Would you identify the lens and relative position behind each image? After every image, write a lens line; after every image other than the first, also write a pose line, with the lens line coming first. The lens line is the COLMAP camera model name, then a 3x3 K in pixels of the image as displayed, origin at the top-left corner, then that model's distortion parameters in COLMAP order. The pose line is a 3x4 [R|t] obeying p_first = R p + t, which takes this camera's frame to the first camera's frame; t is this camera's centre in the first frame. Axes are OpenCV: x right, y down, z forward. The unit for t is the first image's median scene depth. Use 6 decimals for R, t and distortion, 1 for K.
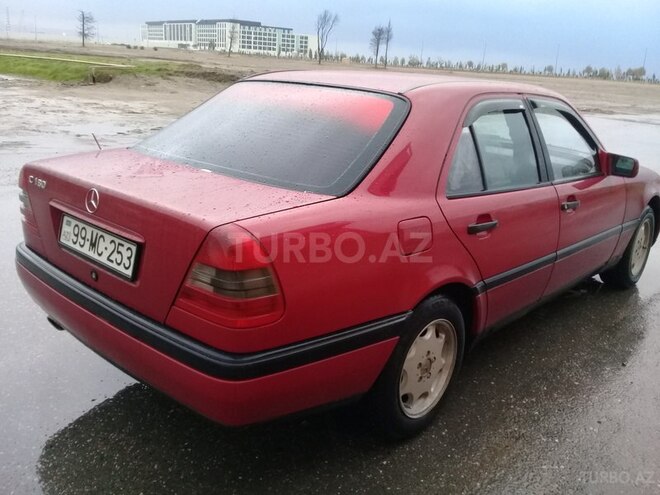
lens RADIAL K [[644.7, 0, 328.8], [0, 644.7, 248.8], [0, 0, 1]] dist [0.002375, 0.000000]
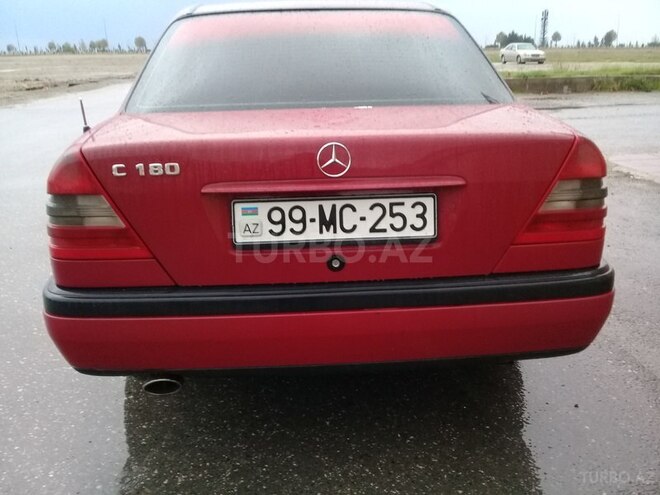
lens RADIAL K [[644.7, 0, 332.7], [0, 644.7, 247.2], [0, 0, 1]] dist [0.002375, 0.000000]
pose [[0.686515, -0.280659, 0.670766, -0.842381], [0.261163, 0.956122, 0.132761, -0.073880], [-0.678595, 0.084036, 0.729690, 0.457540]]
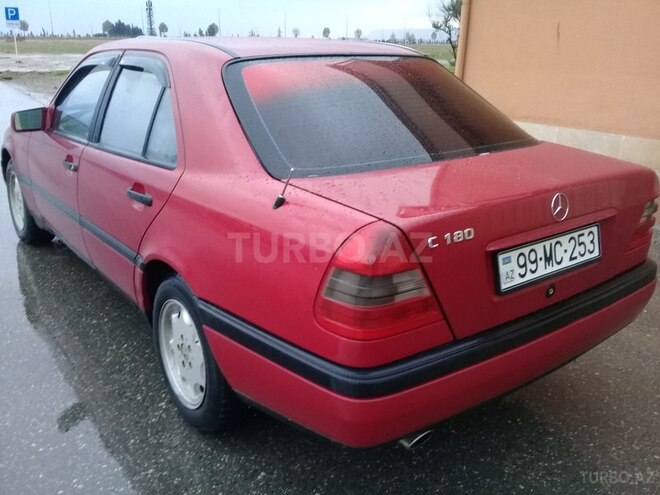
lens RADIAL K [[644.7, 0, 330.3], [0, 644.7, 243.8], [0, 0, 1]] dist [0.002375, 0.000000]
pose [[0.155794, -0.360413, 0.919691, -1.185077], [0.277763, 0.909476, 0.309357, -0.370515], [-0.947932, 0.207260, 0.241800, 1.044468]]
